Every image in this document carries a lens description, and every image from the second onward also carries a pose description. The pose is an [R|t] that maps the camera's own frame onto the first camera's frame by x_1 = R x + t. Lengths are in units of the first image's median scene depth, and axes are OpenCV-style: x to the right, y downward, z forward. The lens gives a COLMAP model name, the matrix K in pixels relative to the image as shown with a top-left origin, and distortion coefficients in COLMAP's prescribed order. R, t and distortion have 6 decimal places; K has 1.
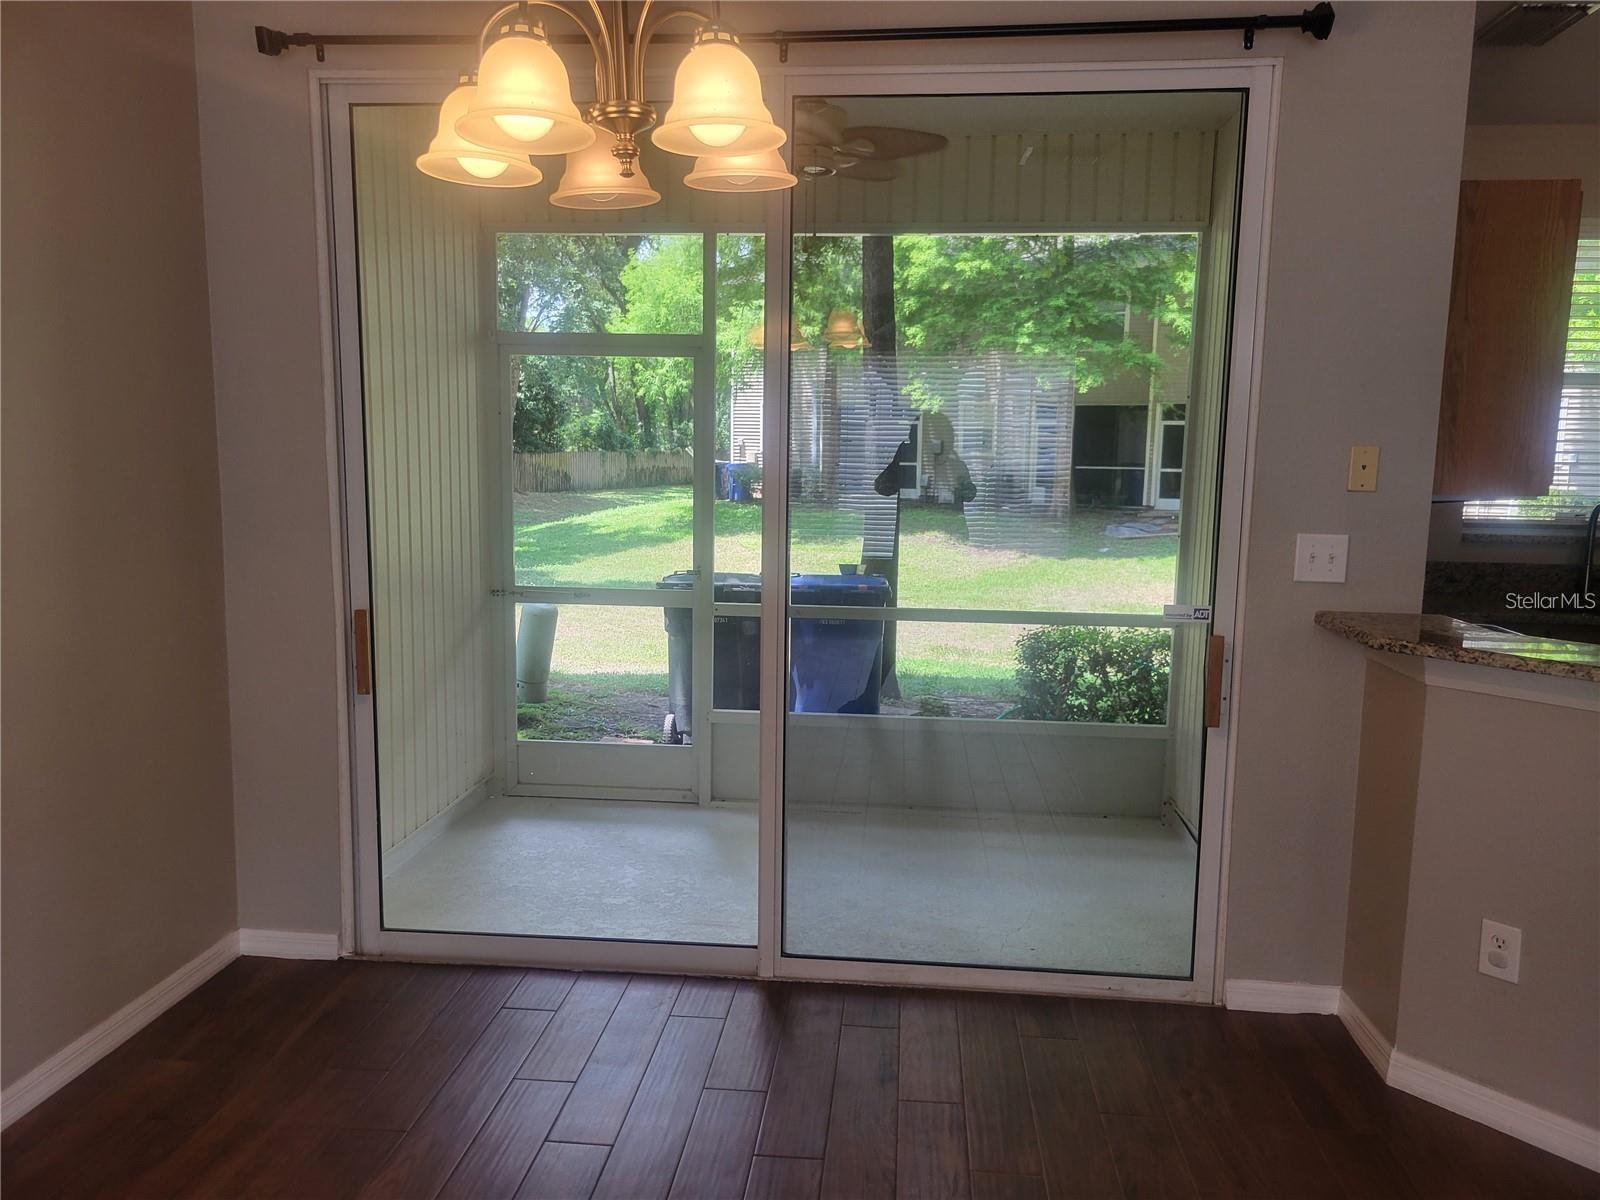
lens RADIAL K [[1208.3, 0, 803.9], [0, 1208.3, 616.0], [0, 0, 1]] dist [0.008210, -0.000431]
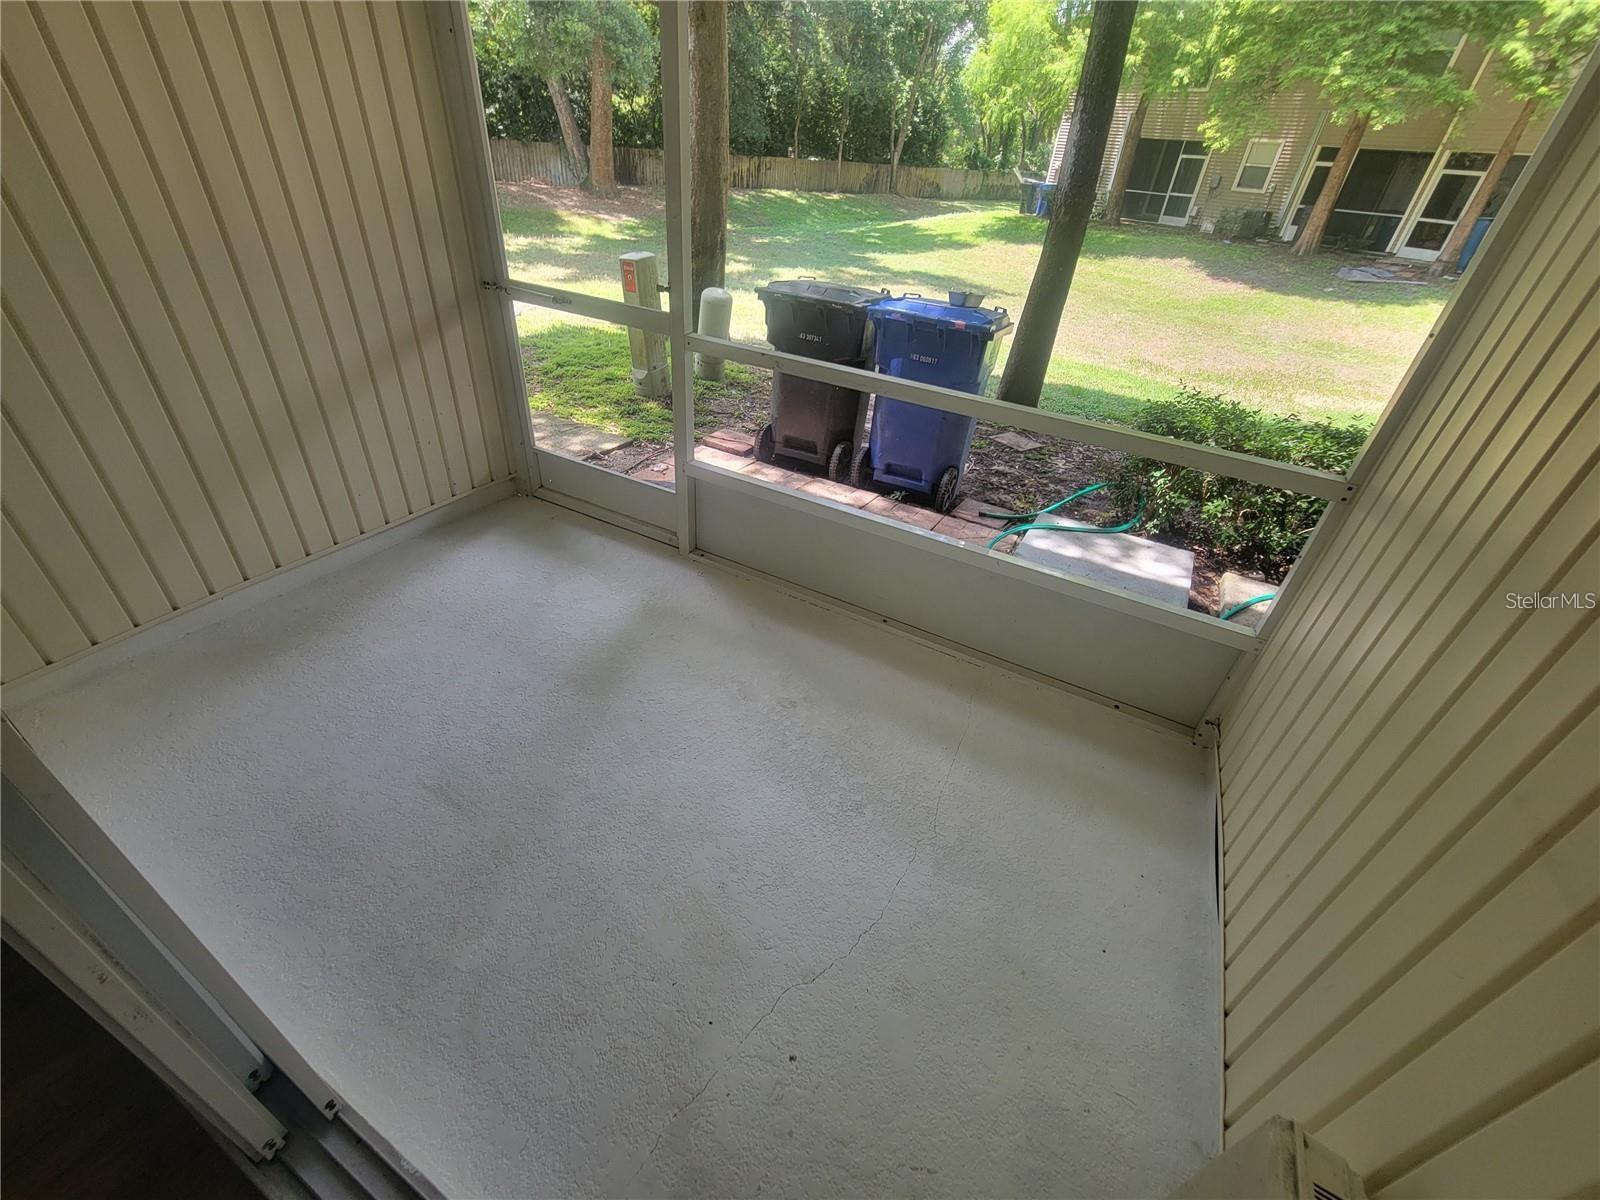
lens RADIAL K [[648.0, 0, 813.4], [0, 648.0, 591.1], [0, 0, 1]] dist [-0.001877, 0.000838]
pose [[0.925592, 0.251790, -0.282633, 0.029768], [-0.106693, 0.889943, 0.443417, -0.020216], [0.363175, -0.380268, 0.850588, 0.154611]]
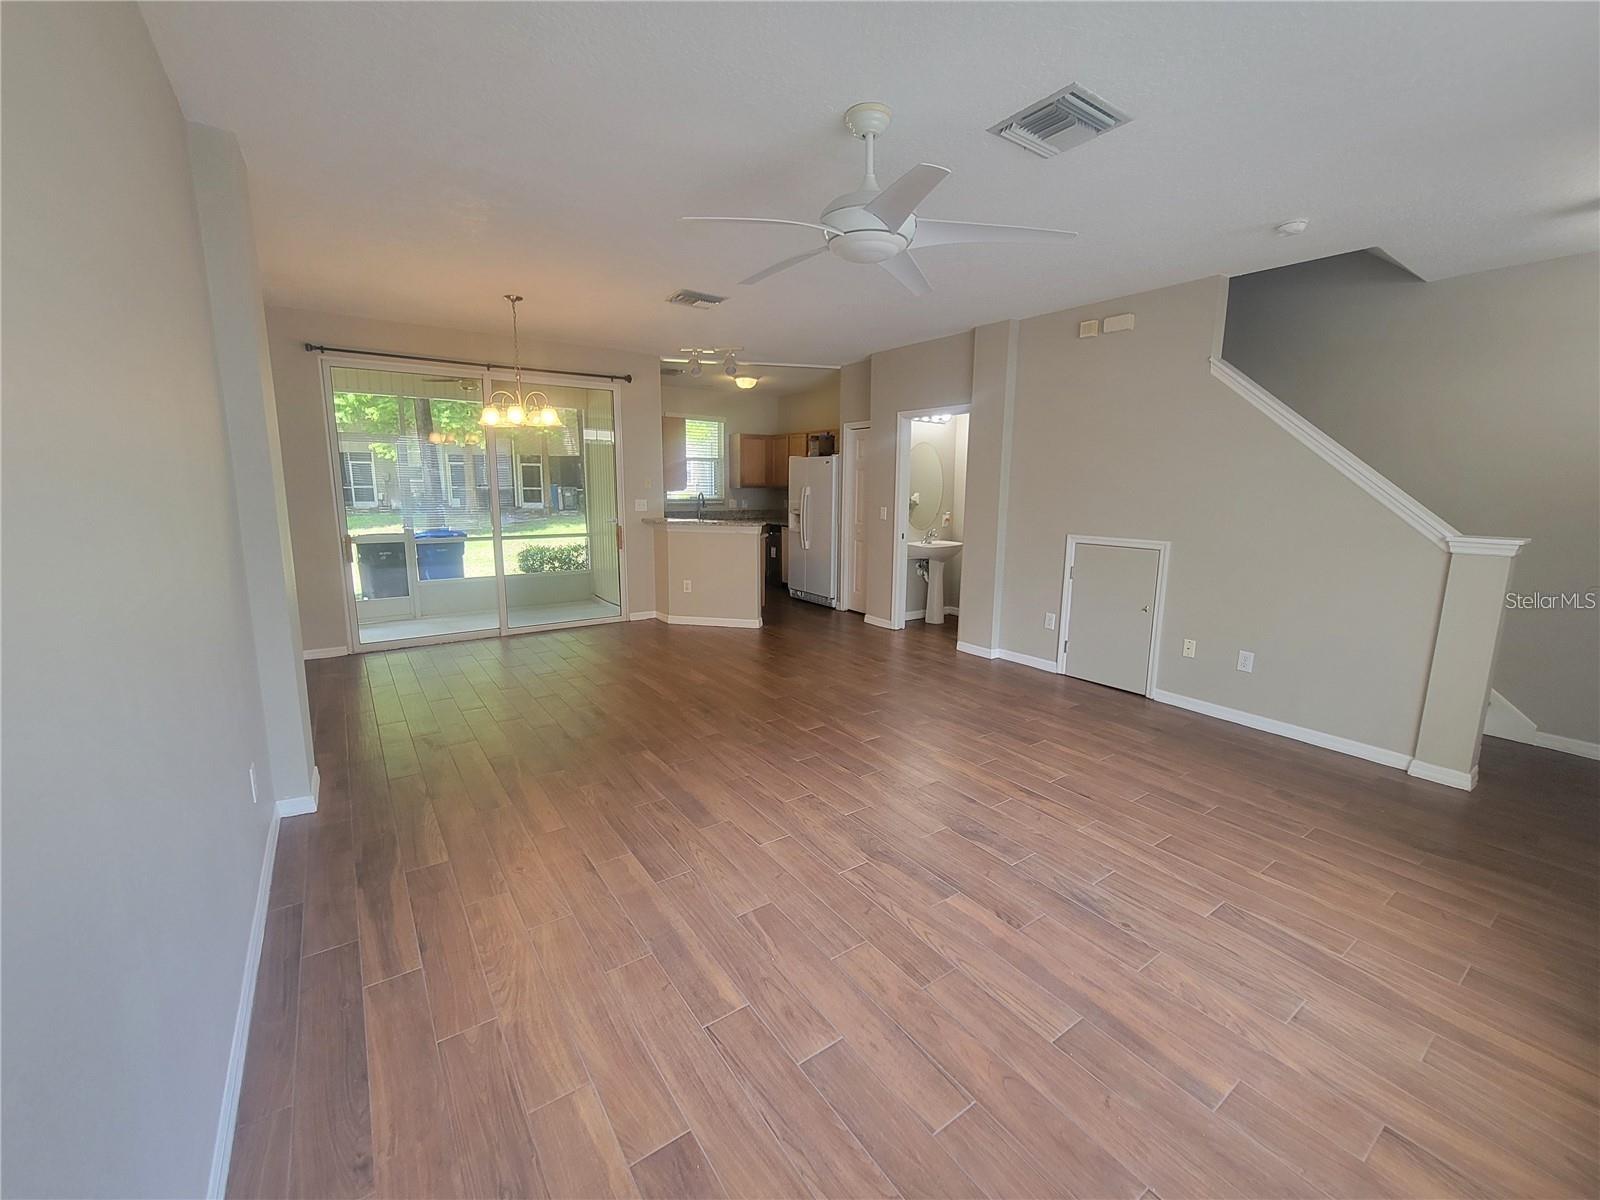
lens RADIAL K [[648.0, 0, 792.0], [0, 648.0, 598.7], [0, 0, 1]] dist [-0.001877, 0.000838]
pose [[0.765616, -0.123245, 0.631382, -0.074946], [0.092498, 0.992368, 0.081545, 0.016397], [-0.636613, -0.004031, 0.771173, -0.126595]]
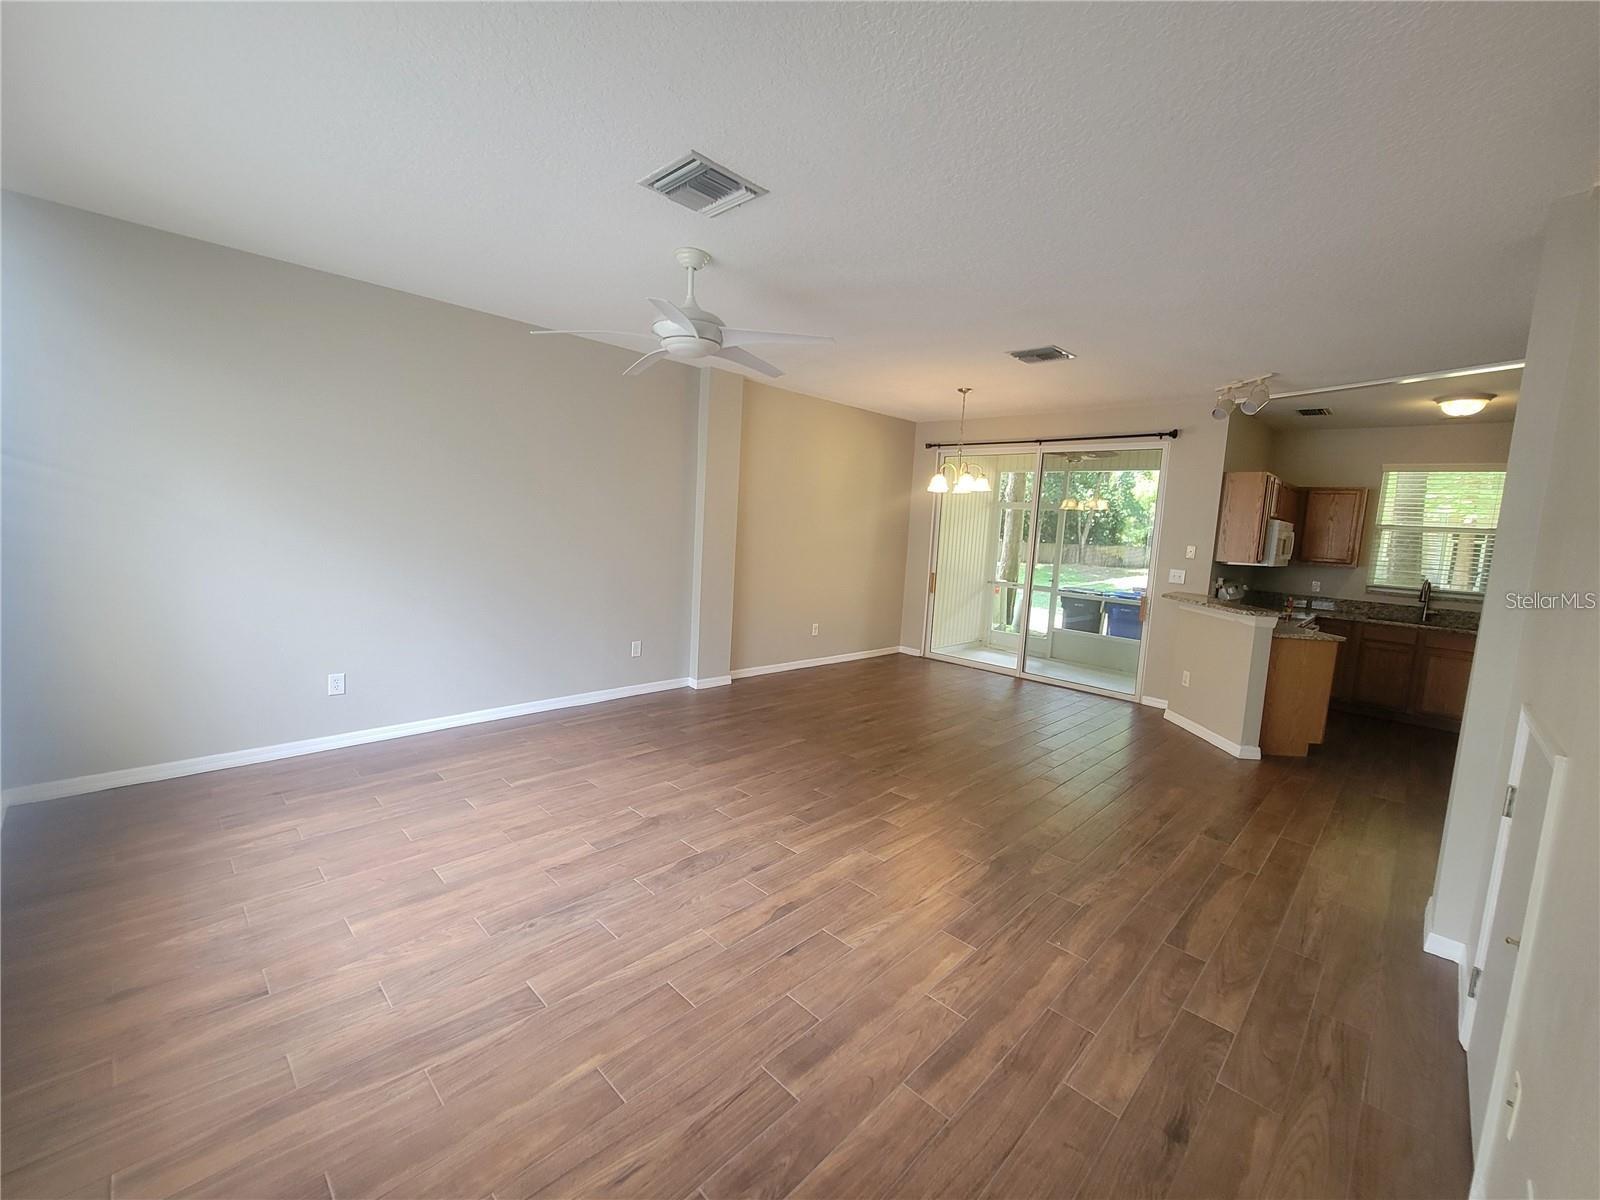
lens RADIAL K [[648.0, 0, 805.2], [0, 648.0, 599.8], [0, 0, 1]] dist [-0.001877, 0.000838]
pose [[0.781549, 0.102648, -0.615341, 0.092015], [-0.130555, 0.991441, -0.000431, 0.019738], [0.610030, 0.080673, 0.788261, -0.141327]]
